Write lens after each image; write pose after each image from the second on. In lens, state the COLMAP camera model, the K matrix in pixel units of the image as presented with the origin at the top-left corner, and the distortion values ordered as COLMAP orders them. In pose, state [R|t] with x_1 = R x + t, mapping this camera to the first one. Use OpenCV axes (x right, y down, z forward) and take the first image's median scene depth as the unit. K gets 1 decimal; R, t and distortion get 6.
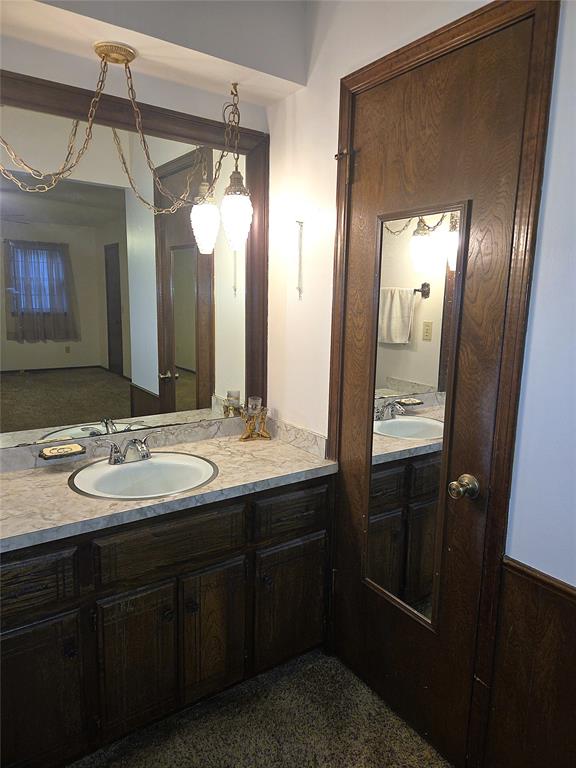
lens RADIAL K [[511.9, 0, 285.4], [0, 511.9, 382.5], [0, 0, 1]] dist [0.054466, -0.035579]
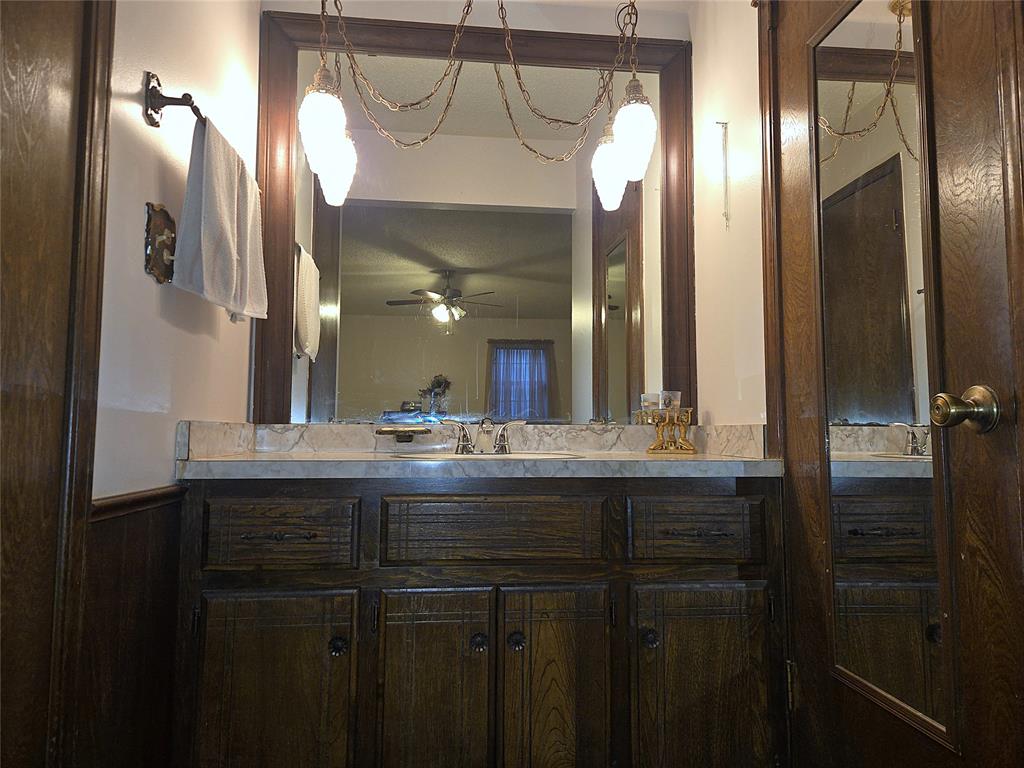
lens RADIAL K [[682.5, 0, 509.5], [0, 682.5, 384.1], [0, 0, 1]] dist [0.054466, -0.035579]
pose [[0.873307, -0.053594, -0.484213, 0.211258], [-0.072601, 0.968514, -0.238138, 0.278244], [0.481730, 0.243122, 0.841919, 0.156791]]
